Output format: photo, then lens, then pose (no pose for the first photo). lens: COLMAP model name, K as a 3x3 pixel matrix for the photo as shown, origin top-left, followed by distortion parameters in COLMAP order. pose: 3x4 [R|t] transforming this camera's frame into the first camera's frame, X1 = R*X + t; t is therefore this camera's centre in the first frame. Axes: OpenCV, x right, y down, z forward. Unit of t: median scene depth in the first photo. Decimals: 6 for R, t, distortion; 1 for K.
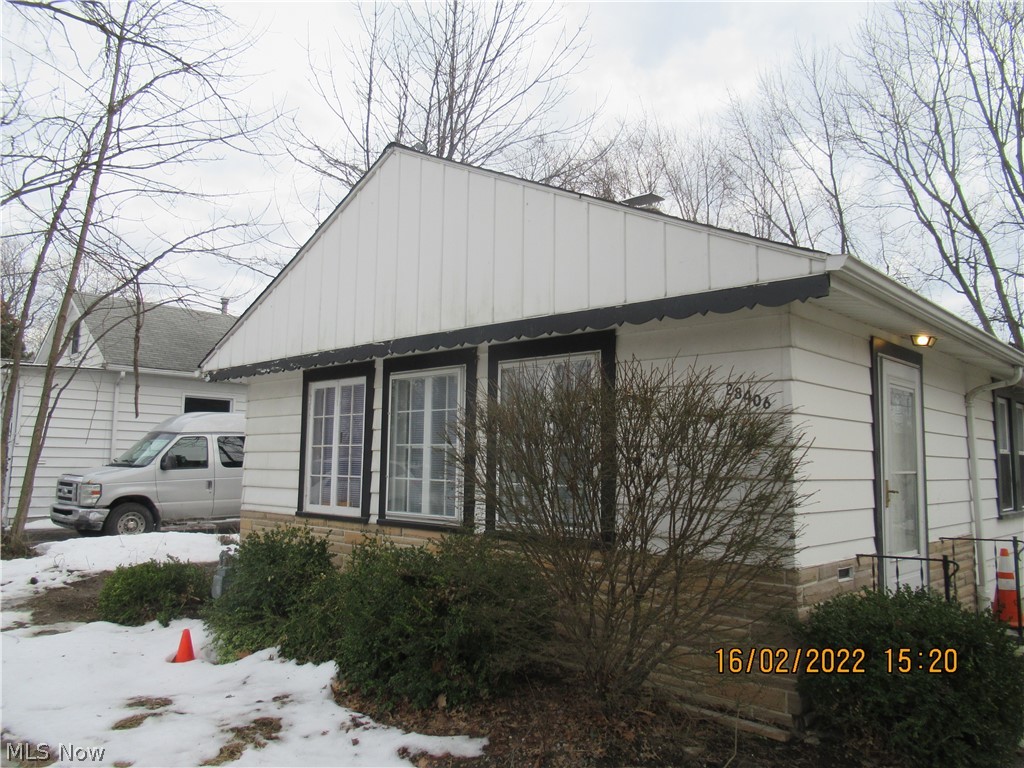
lens RADIAL K [[767.8, 0, 509.7], [0, 767.8, 384.9], [0, 0, 1]] dist [-0.010002, 0.005192]
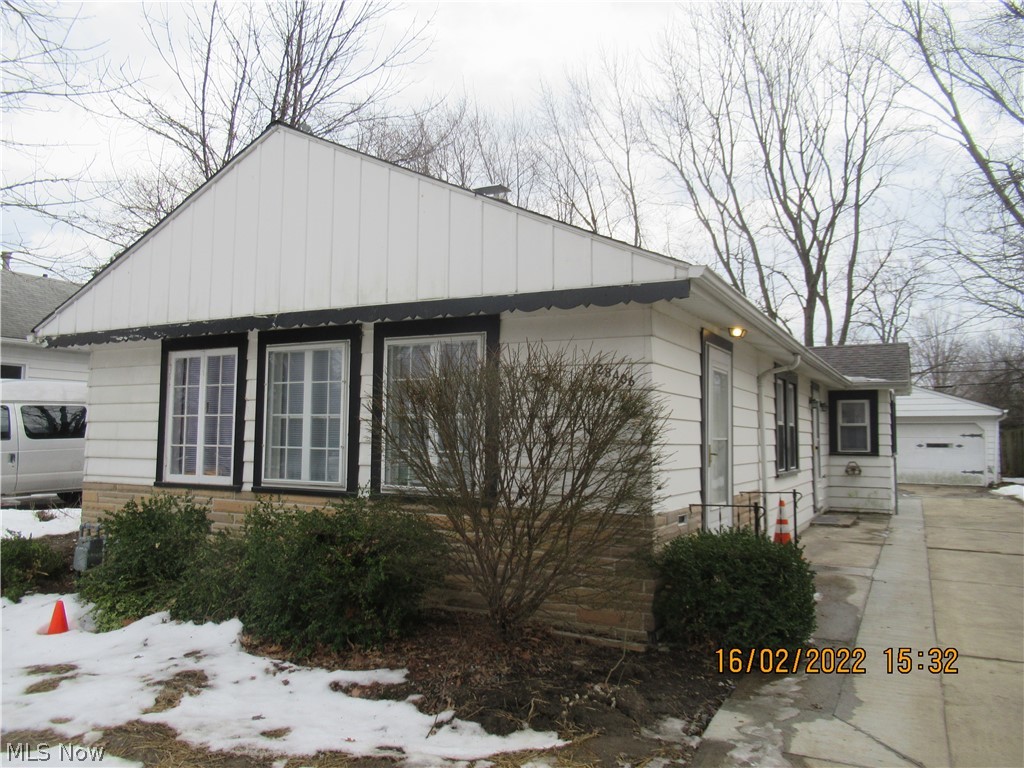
lens RADIAL K [[767.8, 0, 514.0], [0, 767.8, 382.2], [0, 0, 1]] dist [-0.010002, 0.005192]
pose [[0.963833, 0.016004, 0.266027, -0.126086], [-0.024550, 0.999283, 0.028830, -0.004324], [-0.265375, -0.034319, 0.963534, -0.093163]]
